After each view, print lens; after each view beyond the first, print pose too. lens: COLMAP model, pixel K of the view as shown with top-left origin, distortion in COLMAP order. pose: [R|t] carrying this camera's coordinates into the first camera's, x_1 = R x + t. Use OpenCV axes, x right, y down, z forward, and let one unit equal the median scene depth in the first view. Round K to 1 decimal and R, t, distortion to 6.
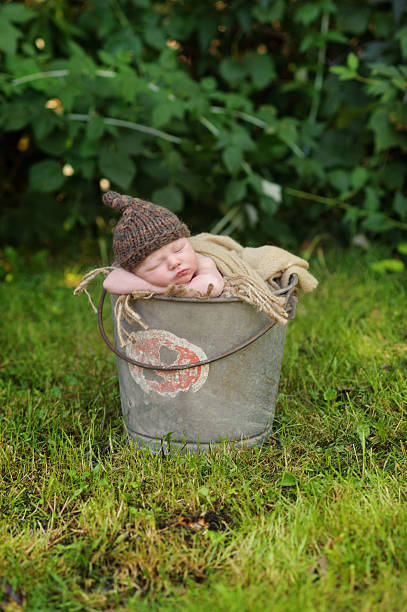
lens RADIAL K [[2328.7, 0, 203.5], [0, 2328.7, 306.0], [0, 0, 1]] dist [-0.183301, -2.397045]
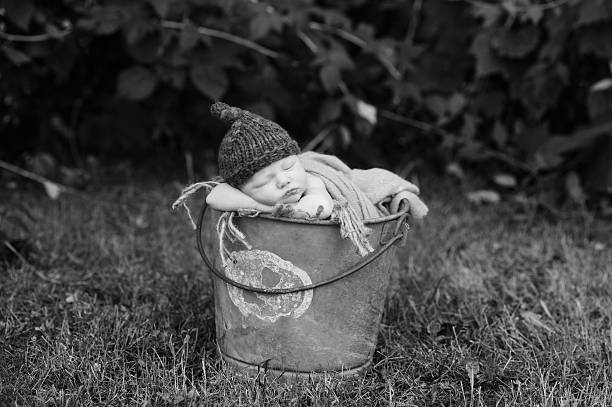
lens RADIAL K [[2328.7, 0, 306.0], [0, 2328.7, 203.5], [0, 0, 1]] dist [-0.183301, -2.397045]
pose [[0.998066, 0.054439, 0.030003, -0.029761], [-0.054117, 0.998469, -0.011456, 0.000987], [-0.030581, 0.009810, 0.999484, 0.047755]]
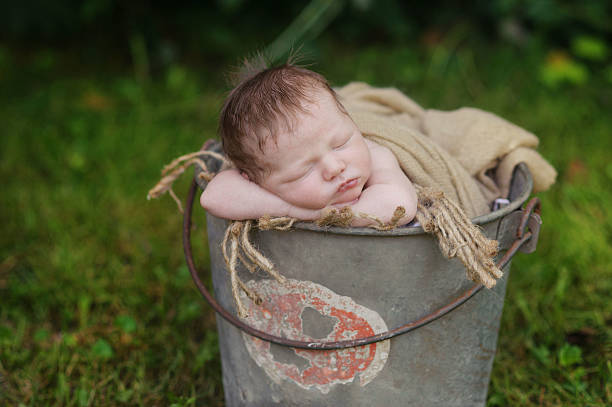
lens RADIAL K [[2328.7, 0, 306.0], [0, 2328.7, 203.5], [0, 0, 1]] dist [-0.183301, -2.397045]
pose [[0.997518, -0.014228, 0.068958, -0.054335], [0.007112, 0.994723, 0.102352, -0.063149], [-0.070050, -0.101607, 0.992355, 0.425457]]
